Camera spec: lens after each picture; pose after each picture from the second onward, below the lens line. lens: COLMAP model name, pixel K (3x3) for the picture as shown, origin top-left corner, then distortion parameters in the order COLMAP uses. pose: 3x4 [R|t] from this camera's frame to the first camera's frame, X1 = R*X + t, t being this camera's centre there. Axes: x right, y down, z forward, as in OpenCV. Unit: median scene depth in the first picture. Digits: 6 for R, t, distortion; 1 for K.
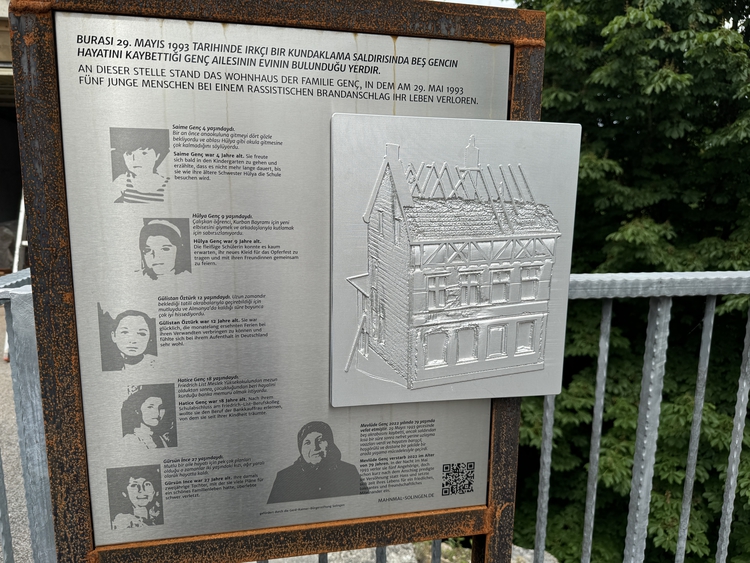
lens RADIAL K [[533.4, 0, 375.0], [0, 533.4, 281.5], [0, 0, 1]] dist [-0.004319, -0.006141]
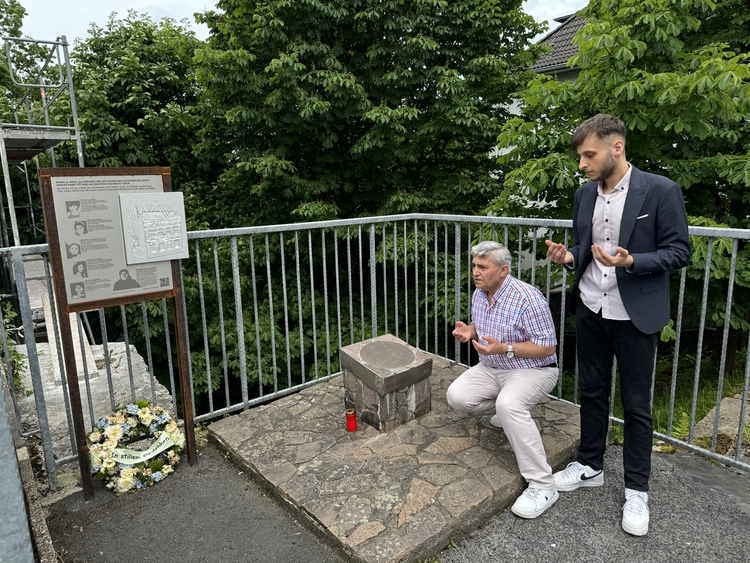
lens RADIAL K [[523.9, 0, 375.0], [0, 523.9, 281.5], [0, 0, 1]] dist [0.006031, -0.029050]
pose [[0.878771, -0.129111, 0.459448, -0.044489], [0.116696, 0.991618, 0.055457, 0.058920], [-0.462757, 0.004882, 0.886472, -0.553540]]
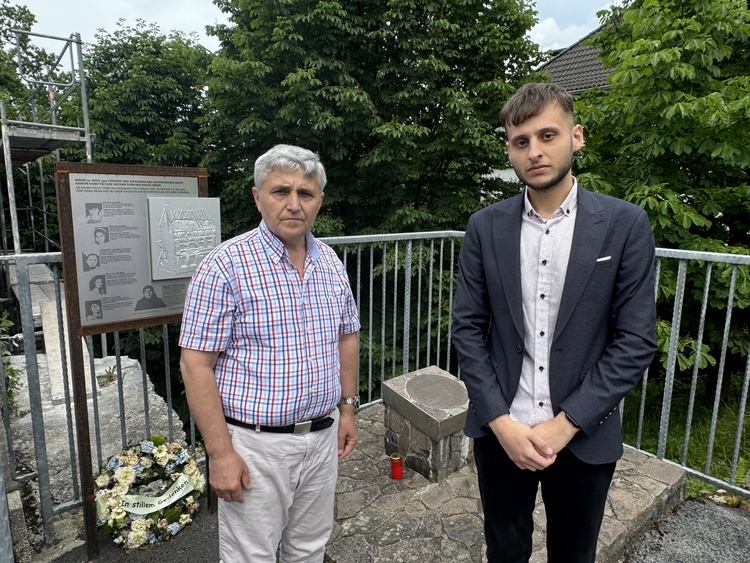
lens RADIAL K [[508.1, 0, 375.0], [0, 508.1, 281.5], [0, 0, 1]] dist [-0.033278, 0.021900]
pose [[0.871261, -0.083121, 0.483730, -0.066707], [0.077514, 0.996490, 0.031616, 0.040766], [-0.484660, 0.009950, 0.874646, -0.414159]]
